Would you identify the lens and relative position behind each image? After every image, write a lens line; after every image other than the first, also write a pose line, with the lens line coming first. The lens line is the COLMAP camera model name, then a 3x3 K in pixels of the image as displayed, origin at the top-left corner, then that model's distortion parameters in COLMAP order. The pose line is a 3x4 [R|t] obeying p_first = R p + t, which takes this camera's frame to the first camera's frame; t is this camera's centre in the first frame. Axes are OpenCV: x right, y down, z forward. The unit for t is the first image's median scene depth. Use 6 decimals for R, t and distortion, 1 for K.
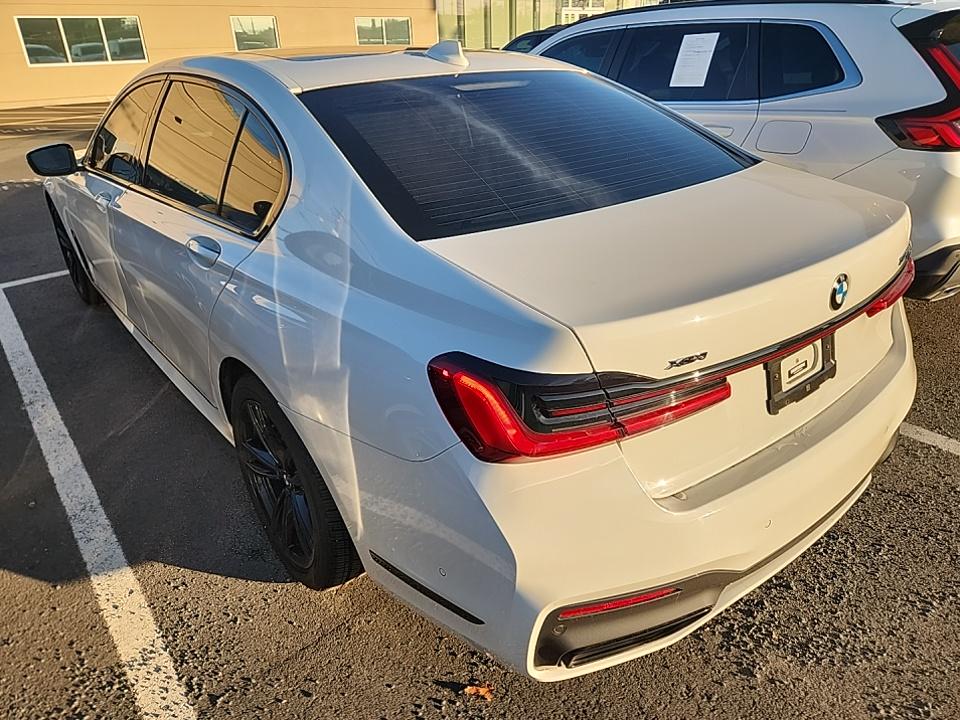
lens RADIAL K [[637.0, 0, 495.9], [0, 637.0, 353.8], [0, 0, 1]] dist [0.077761, -0.070609]
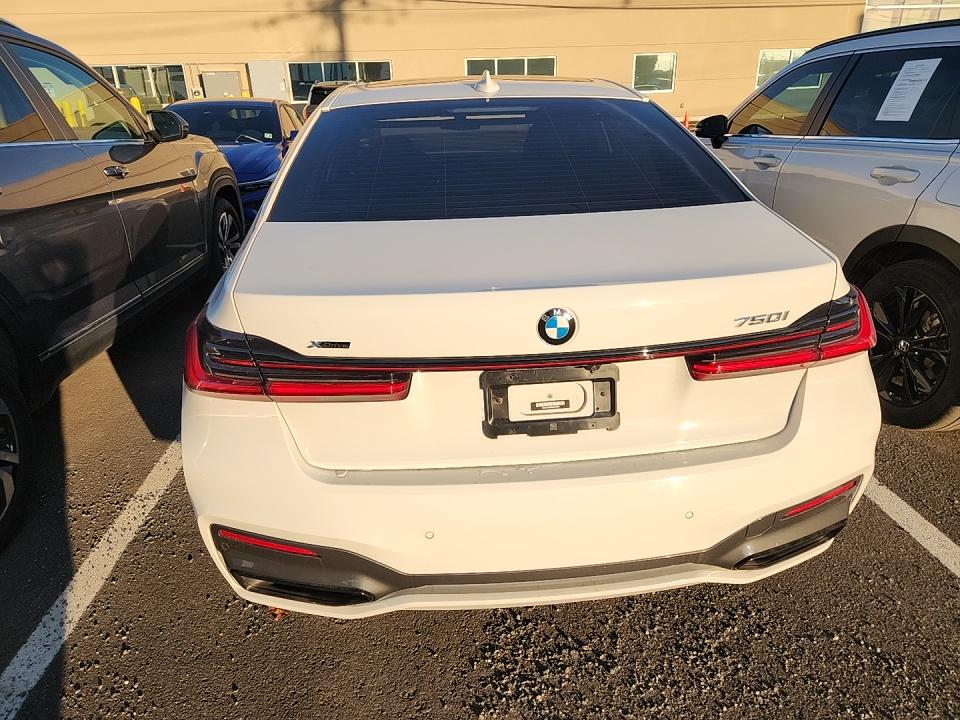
lens RADIAL K [[637.0, 0, 495.9], [0, 637.0, 353.8], [0, 0, 1]] dist [0.077761, -0.070609]
pose [[0.832870, 0.209582, -0.512252, 0.701101], [-0.234021, 0.972079, 0.017219, -0.038001], [0.501559, 0.105536, 0.858662, 0.122083]]
